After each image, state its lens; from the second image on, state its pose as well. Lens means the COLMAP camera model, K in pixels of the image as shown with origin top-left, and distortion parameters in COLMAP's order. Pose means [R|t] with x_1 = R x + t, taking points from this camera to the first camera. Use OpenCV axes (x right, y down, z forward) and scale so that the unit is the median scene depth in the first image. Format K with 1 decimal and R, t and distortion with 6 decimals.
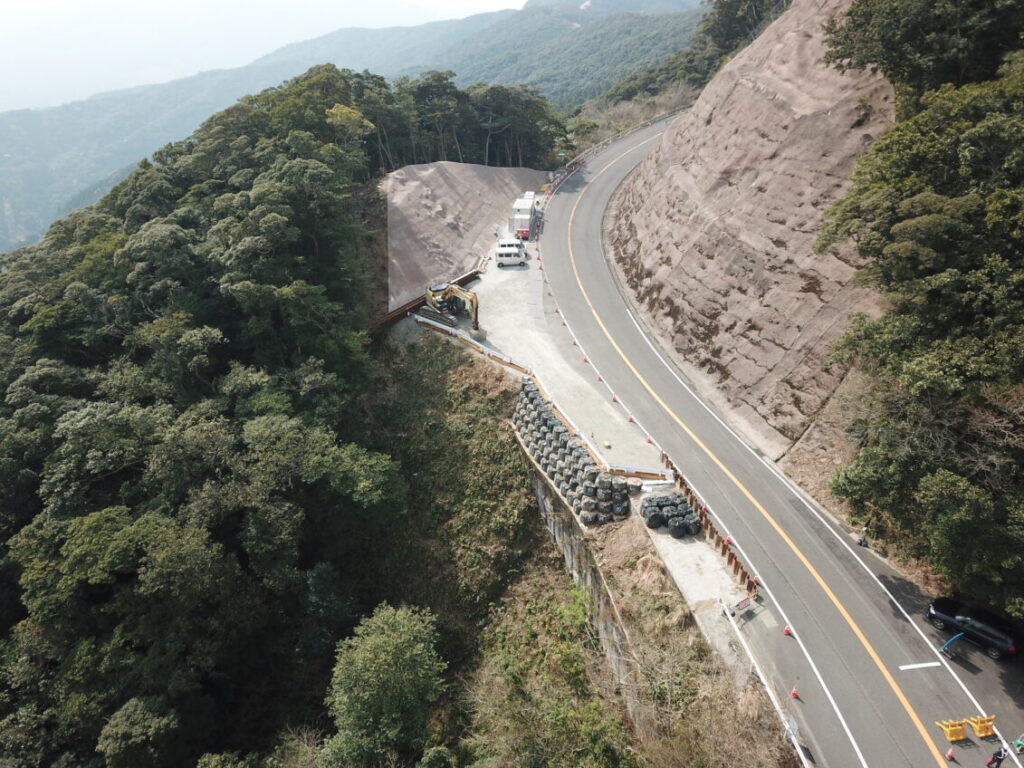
lens RADIAL K [[781.0, 0, 511.1], [0, 781.0, 382.0], [0, 0, 1]] dist [0.013837, -0.008145]
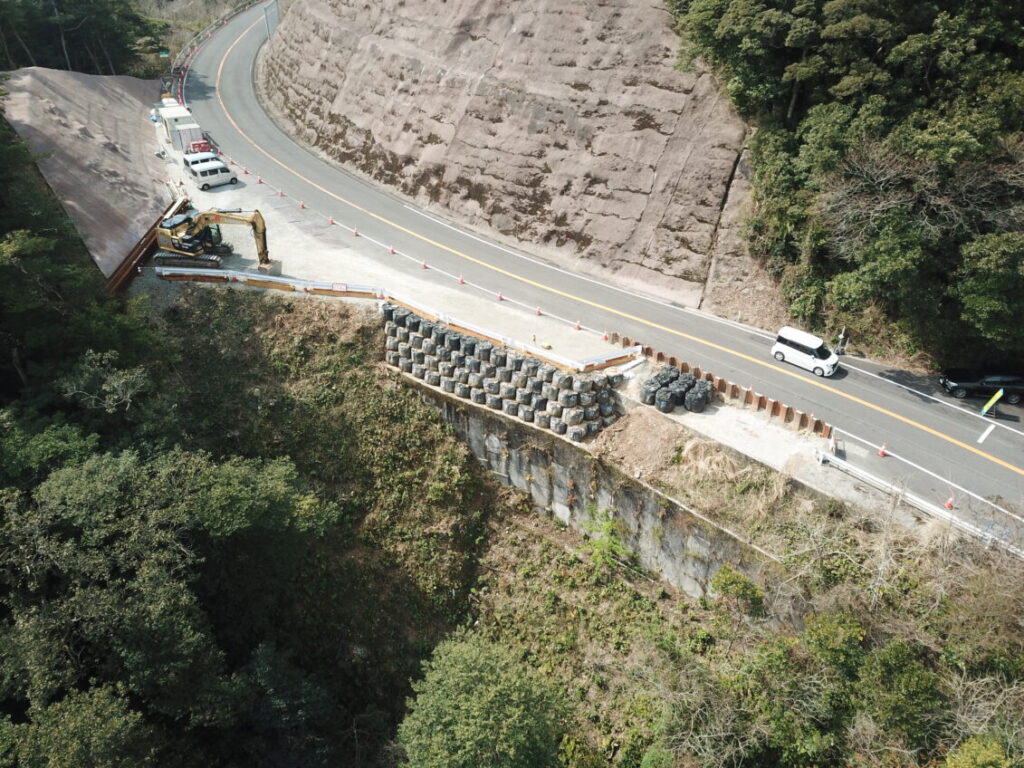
lens RADIAL K [[781.0, 0, 511.1], [0, 781.0, 382.0], [0, 0, 1]] dist [0.013837, -0.008145]
pose [[0.795675, -0.308750, 0.521128, -0.299570], [0.271496, 0.950863, 0.148825, -0.011101], [-0.541472, 0.023068, 0.840402, 0.307233]]
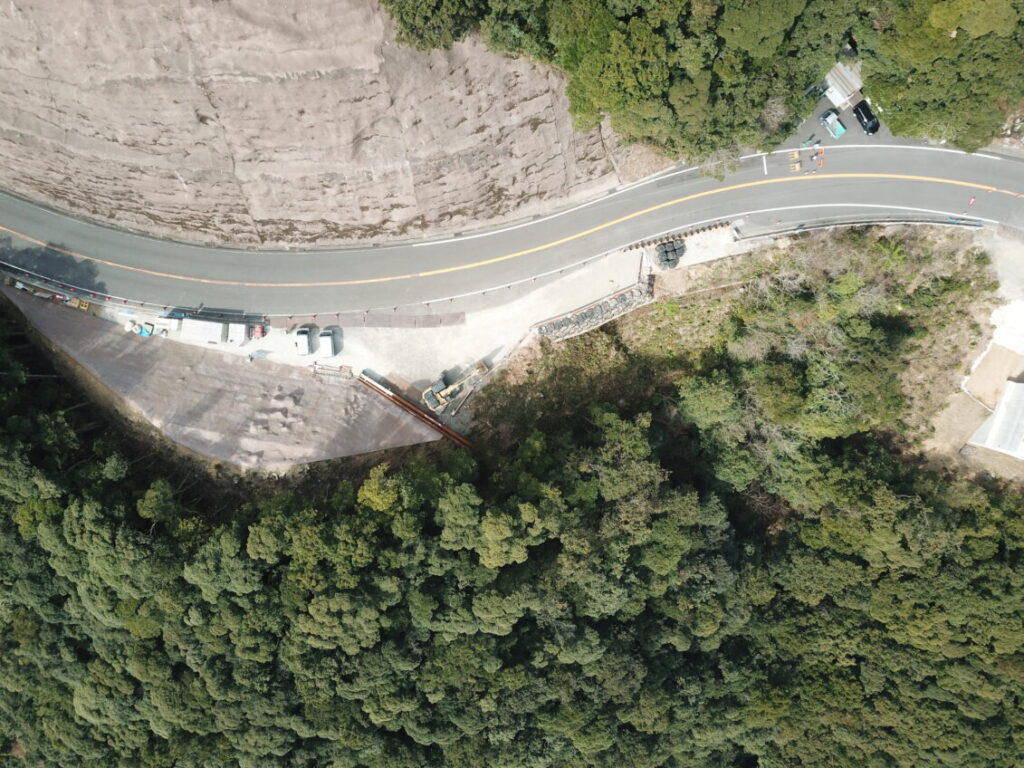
lens RADIAL K [[781.0, 0, 511.1], [0, 781.0, 382.0], [0, 0, 1]] dist [0.013837, -0.008145]
pose [[-0.011231, -0.999227, -0.037669, -0.020461], [0.451076, -0.038684, 0.891647, -1.340577], [-0.892415, -0.006977, 0.451162, 0.391340]]
